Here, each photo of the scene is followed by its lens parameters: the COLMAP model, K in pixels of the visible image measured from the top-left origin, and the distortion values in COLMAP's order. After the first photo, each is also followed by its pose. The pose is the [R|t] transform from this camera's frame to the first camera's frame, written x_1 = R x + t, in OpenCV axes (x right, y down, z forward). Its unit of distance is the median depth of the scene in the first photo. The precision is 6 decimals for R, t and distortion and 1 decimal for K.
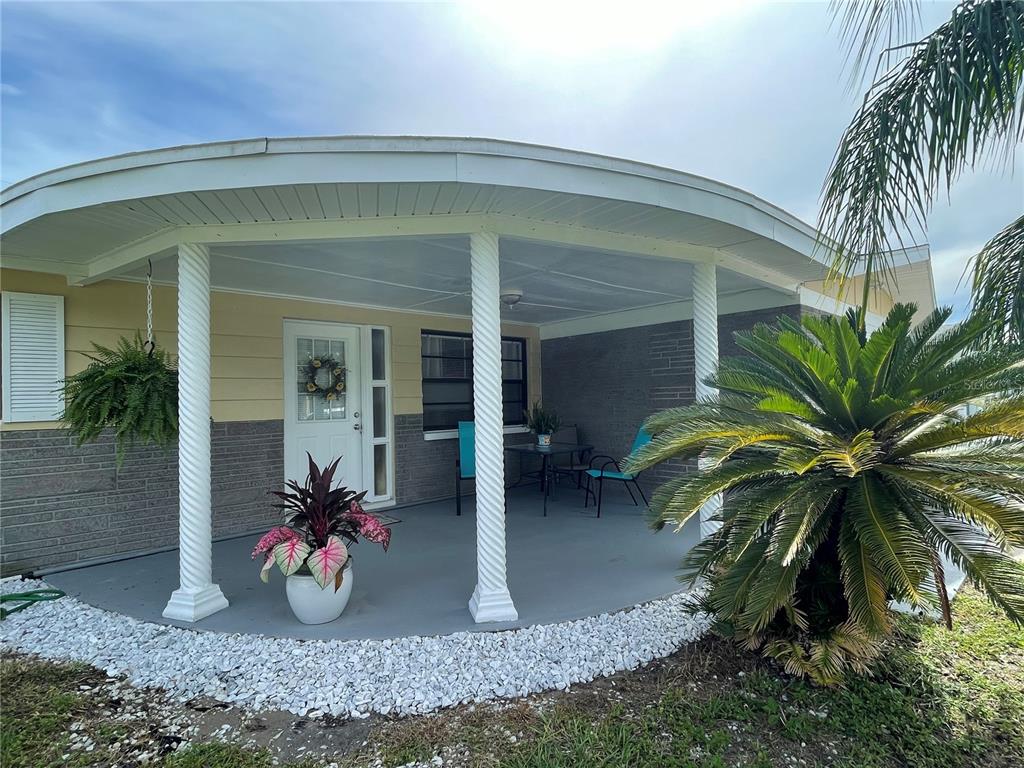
lens RADIAL K [[539.7, 0, 510.6], [0, 539.7, 388.9], [0, 0, 1]] dist [0.007369, -0.001573]
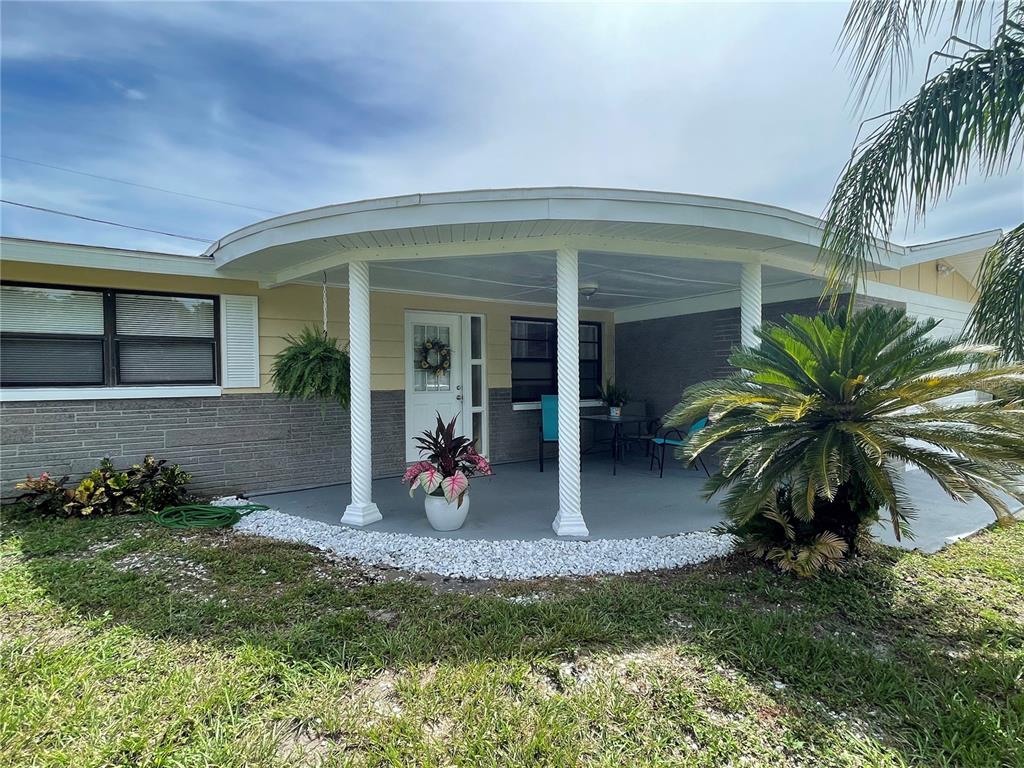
lens RADIAL K [[539.7, 0, 510.8], [0, 539.7, 392.4], [0, 0, 1]] dist [0.007369, -0.001573]
pose [[0.989889, 0.014659, -0.141086, 0.005627], [-0.008260, 0.998915, 0.045835, 0.003355], [0.141605, -0.044206, 0.988936, -0.332458]]
